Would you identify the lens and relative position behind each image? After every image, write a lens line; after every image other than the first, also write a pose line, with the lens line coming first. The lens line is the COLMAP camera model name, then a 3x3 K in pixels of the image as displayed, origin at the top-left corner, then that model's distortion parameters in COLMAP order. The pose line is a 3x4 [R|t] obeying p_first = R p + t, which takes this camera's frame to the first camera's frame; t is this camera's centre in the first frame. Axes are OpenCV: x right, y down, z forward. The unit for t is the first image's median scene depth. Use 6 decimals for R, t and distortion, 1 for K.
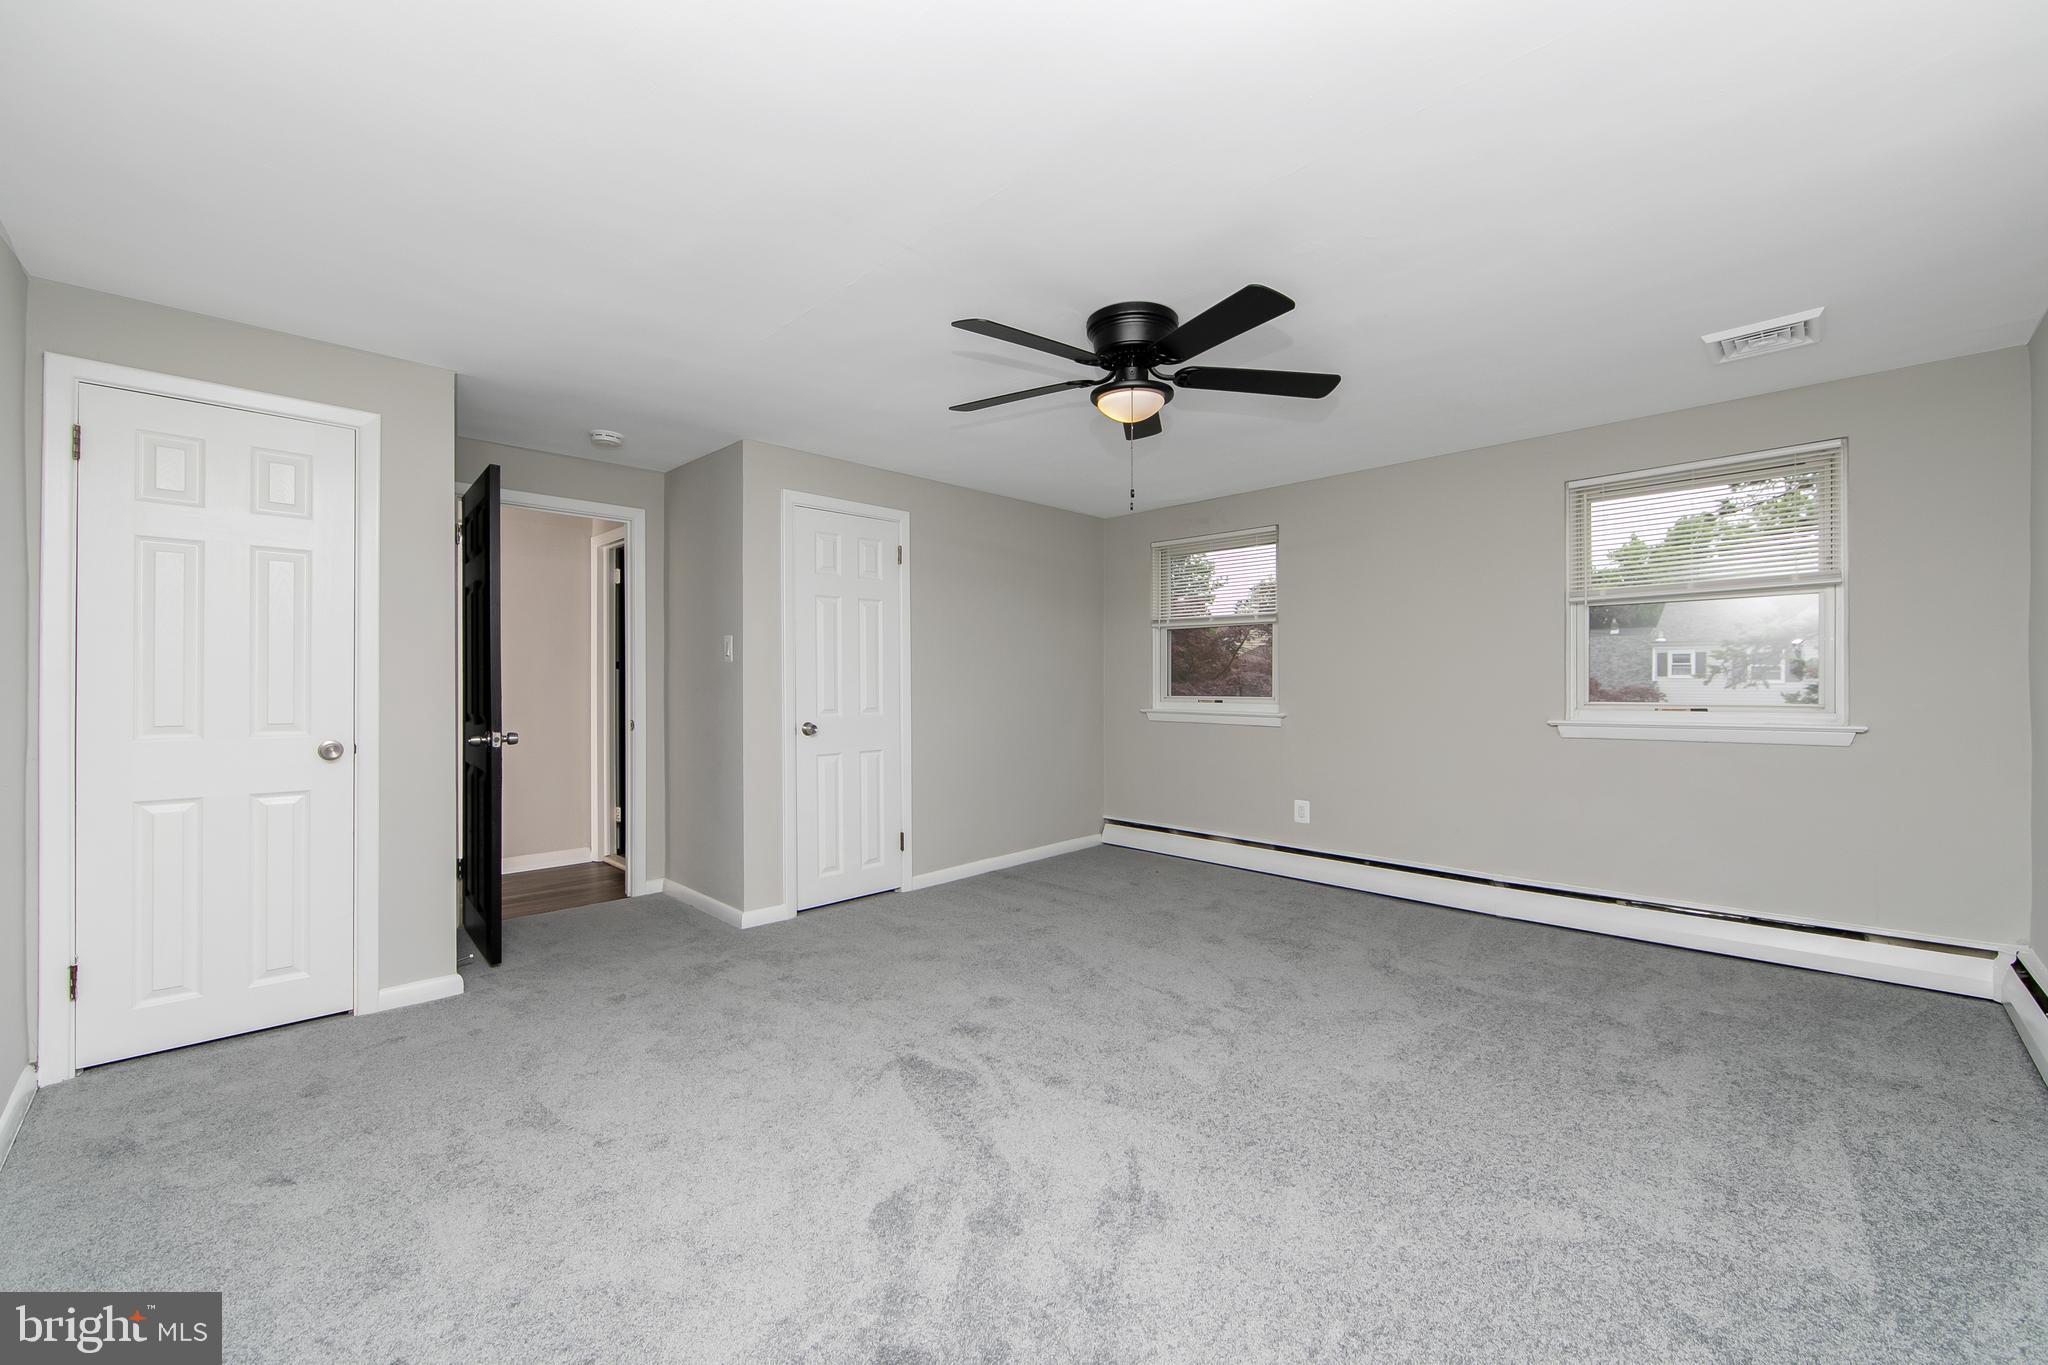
lens RADIAL K [[810.4, 0, 1028.8], [0, 810.4, 682.5], [0, 0, 1]] dist [-0.002100, 0.000166]
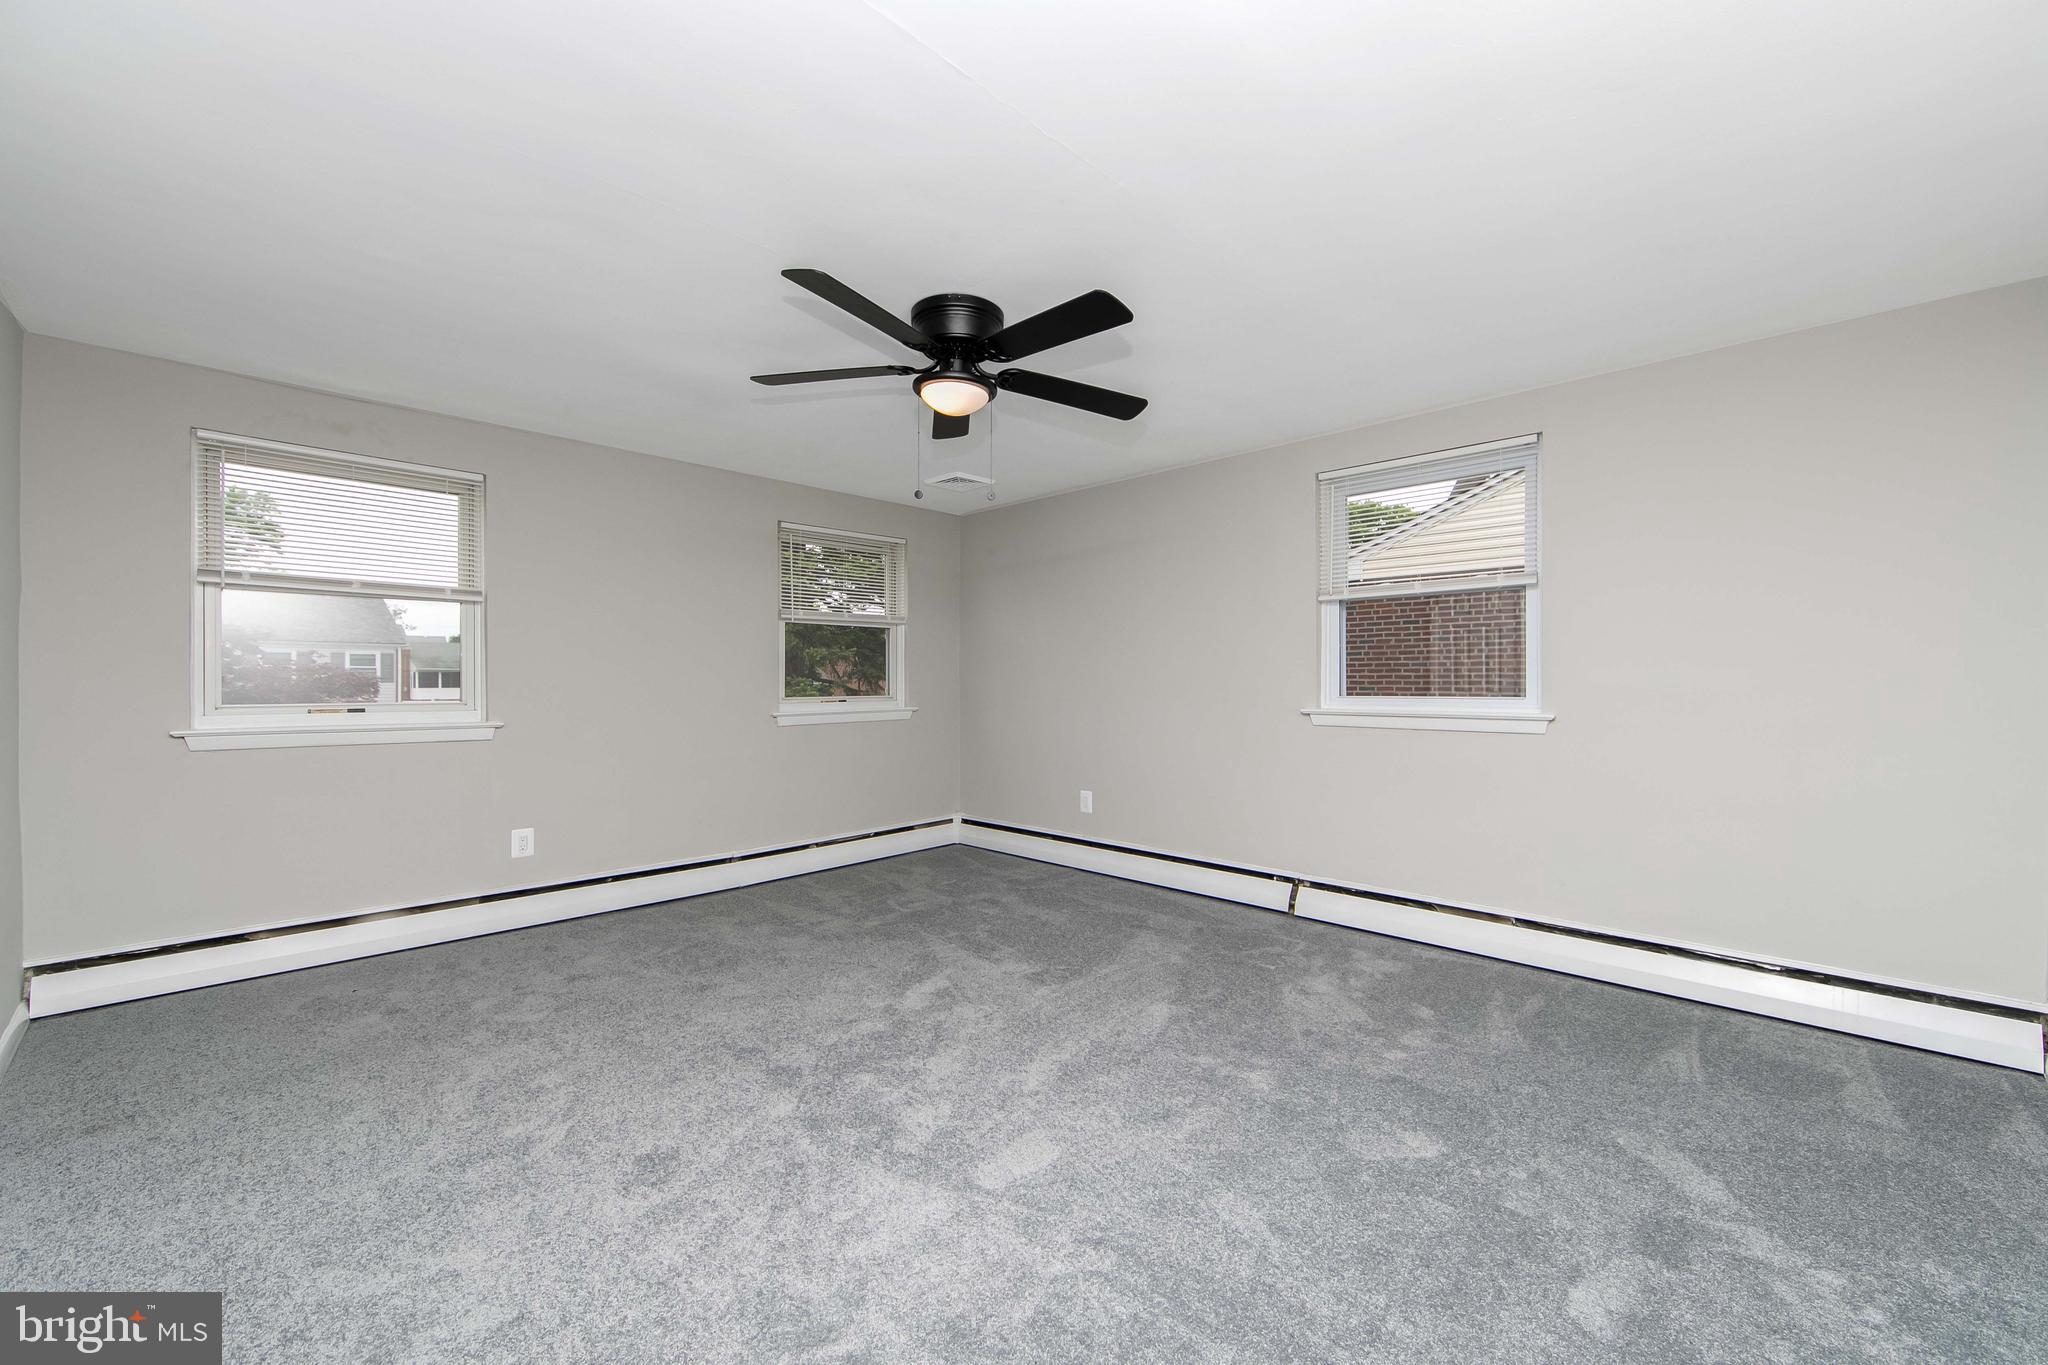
lens RADIAL K [[810.4, 0, 1028.8], [0, 810.4, 682.5], [0, 0, 1]] dist [-0.002100, 0.000166]
pose [[-0.025350, 0.000879, 0.999678, -0.704837], [0.001342, 0.999999, -0.000845, 0.002761], [-0.999678, 0.001320, -0.025352, 0.772015]]
